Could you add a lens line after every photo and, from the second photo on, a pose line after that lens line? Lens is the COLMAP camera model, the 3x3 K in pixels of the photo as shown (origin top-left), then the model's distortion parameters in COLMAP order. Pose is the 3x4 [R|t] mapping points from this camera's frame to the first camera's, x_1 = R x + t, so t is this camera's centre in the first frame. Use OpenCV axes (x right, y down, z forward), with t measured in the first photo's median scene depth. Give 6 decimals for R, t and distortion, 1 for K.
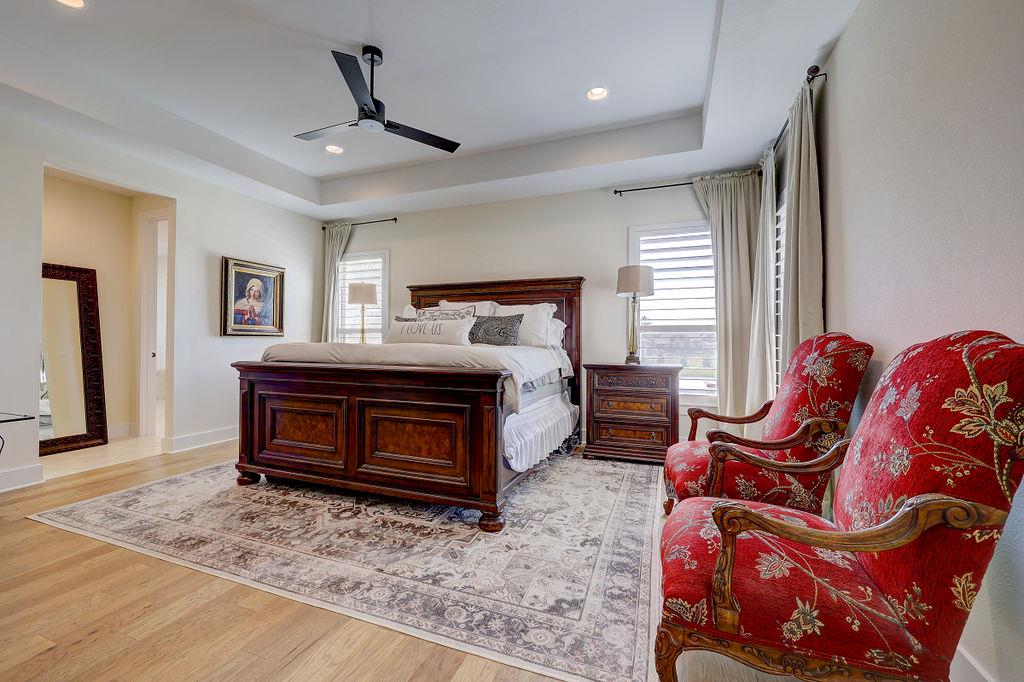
lens RADIAL K [[412.1, 0, 514.8], [0, 412.1, 339.5], [0, 0, 1]] dist [0.003976, -0.000104]
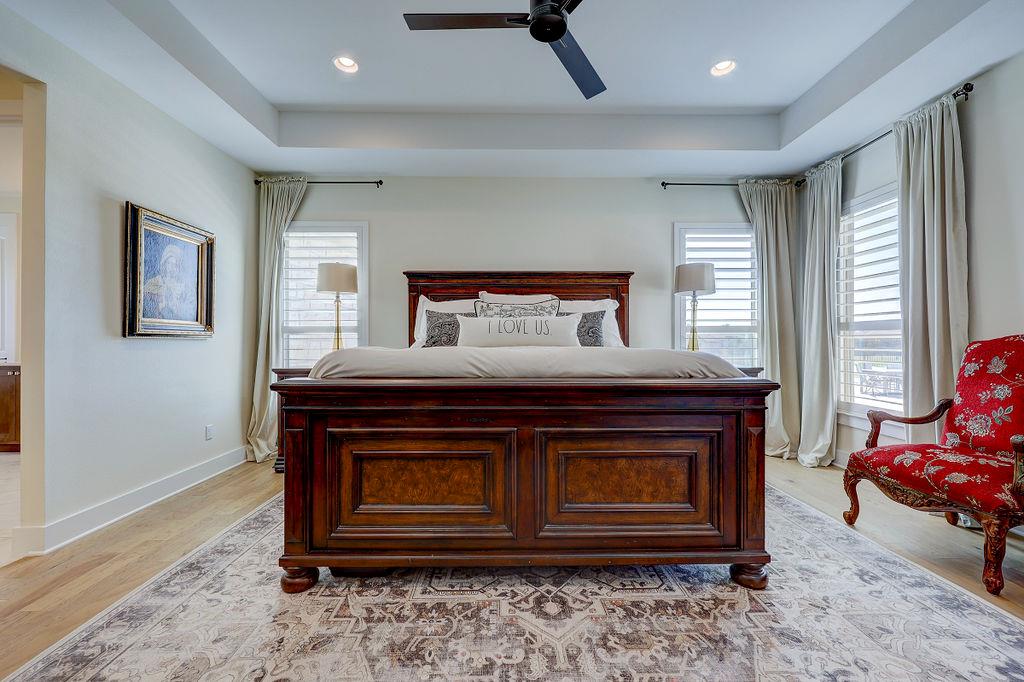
lens RADIAL K [[412.1, 0, 514.8], [0, 412.1, 339.5], [0, 0, 1]] dist [0.003976, -0.000104]
pose [[0.926833, -0.003523, 0.375458, -0.584763], [0.003255, 0.999994, 0.001347, -0.004379], [-0.375460, -0.000026, 0.926839, 0.339458]]
